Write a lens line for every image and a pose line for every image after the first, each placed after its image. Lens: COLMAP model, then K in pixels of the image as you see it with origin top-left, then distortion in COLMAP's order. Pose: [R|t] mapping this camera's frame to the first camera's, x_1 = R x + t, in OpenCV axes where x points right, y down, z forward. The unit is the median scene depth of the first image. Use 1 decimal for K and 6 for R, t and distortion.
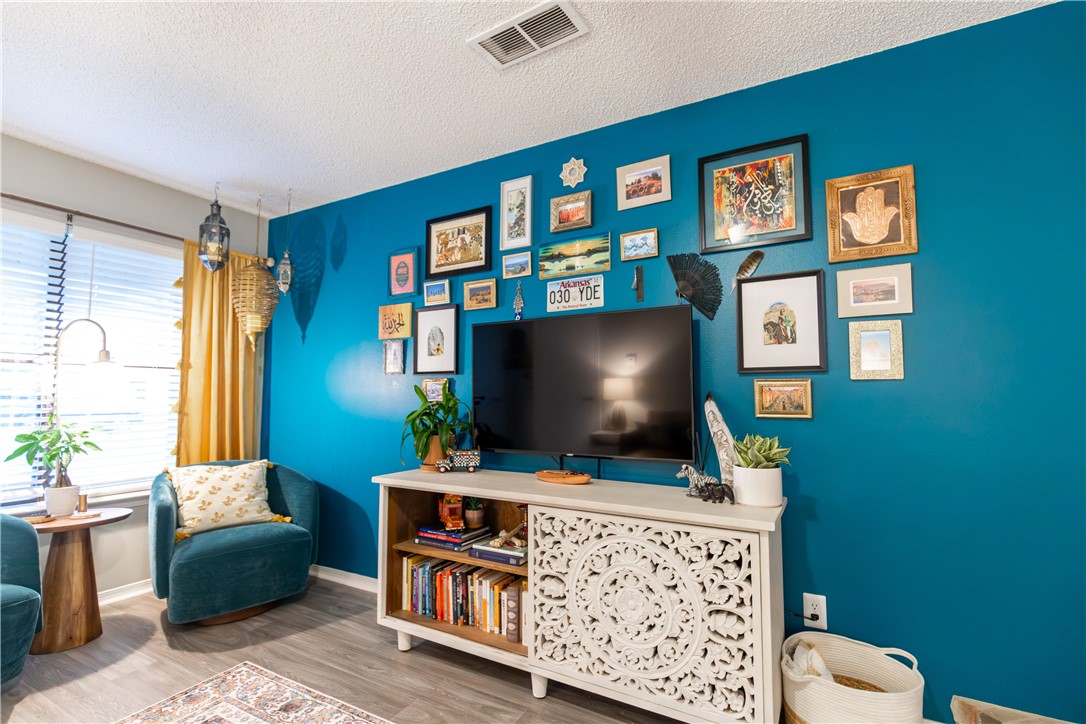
lens RADIAL K [[503.3, 0, 539.3], [0, 503.3, 367.2], [0, 0, 1]] dist [0.006901, -0.000680]
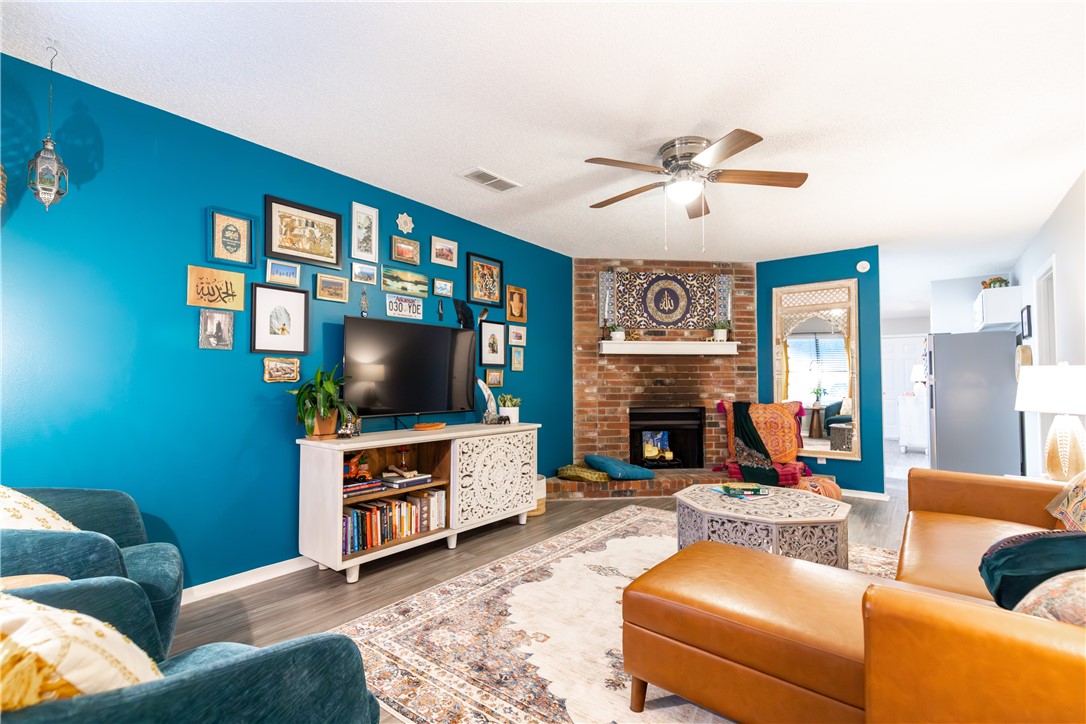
lens RADIAL K [[493.0, 0, 540.3], [0, 493.0, 367.0], [0, 0, 1]] dist [0.012089, -0.001630]
pose [[0.156045, 0.027688, 0.987362, -1.306756], [-0.063014, 0.997850, -0.018023, 0.031832], [-0.985738, -0.059405, 0.157454, 0.371845]]
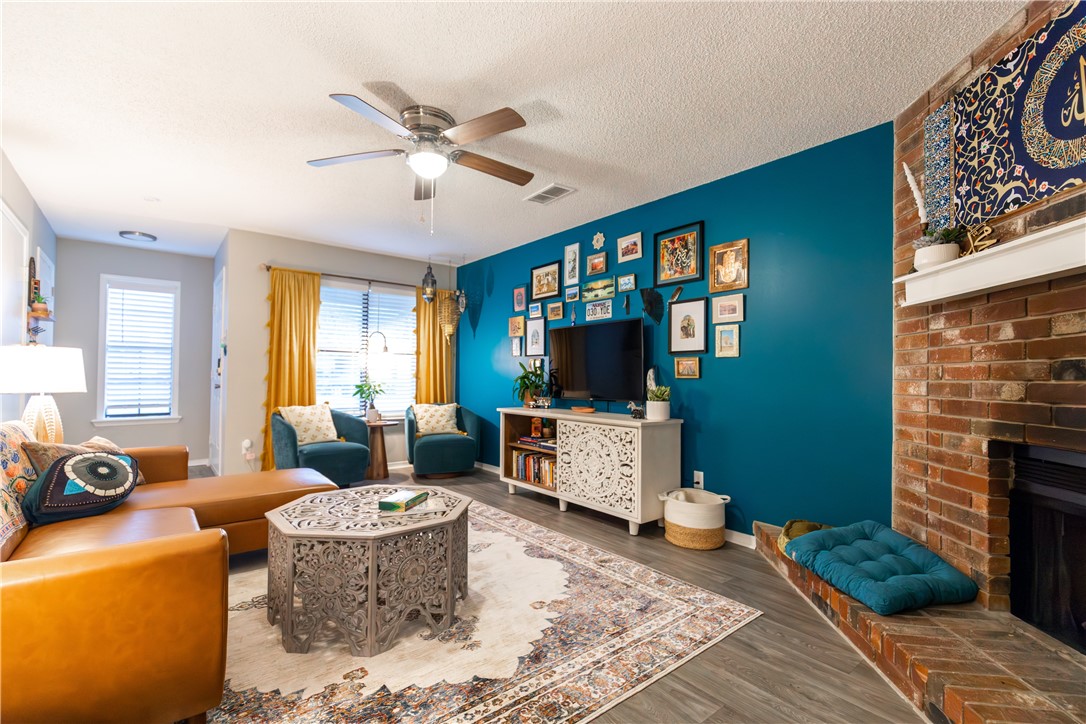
lens RADIAL K [[477.3, 0, 539.4], [0, 477.3, 372.2], [0, 0, 1]] dist [0.001093, -0.000216]
pose [[0.930686, 0.001963, -0.365813, 0.497654], [0.016300, 0.998770, 0.046829, -0.010096], [0.365455, -0.049546, 0.929509, -0.662808]]
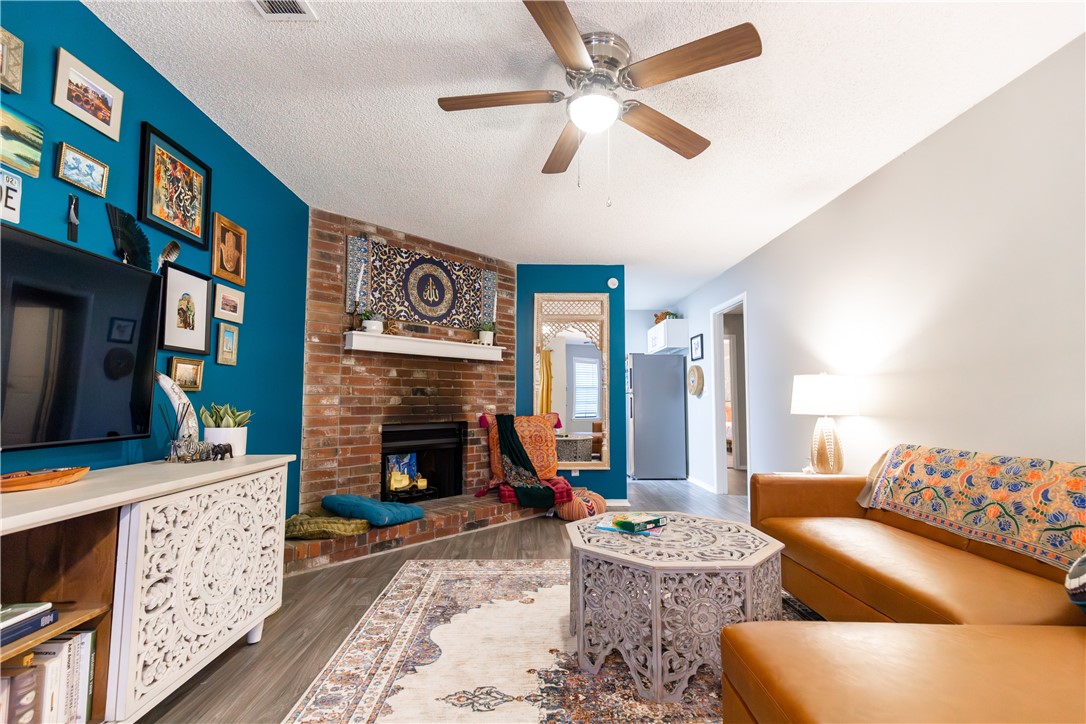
lens RADIAL K [[493.0, 0, 540.3], [0, 493.0, 367.0], [0, 0, 1]] dist [0.012089, -0.001630]
pose [[-0.507861, 0.056248, 0.859601, -0.763439], [-0.059436, 0.993200, -0.100105, 0.089965], [-0.859386, -0.101930, -0.501065, 0.699484]]
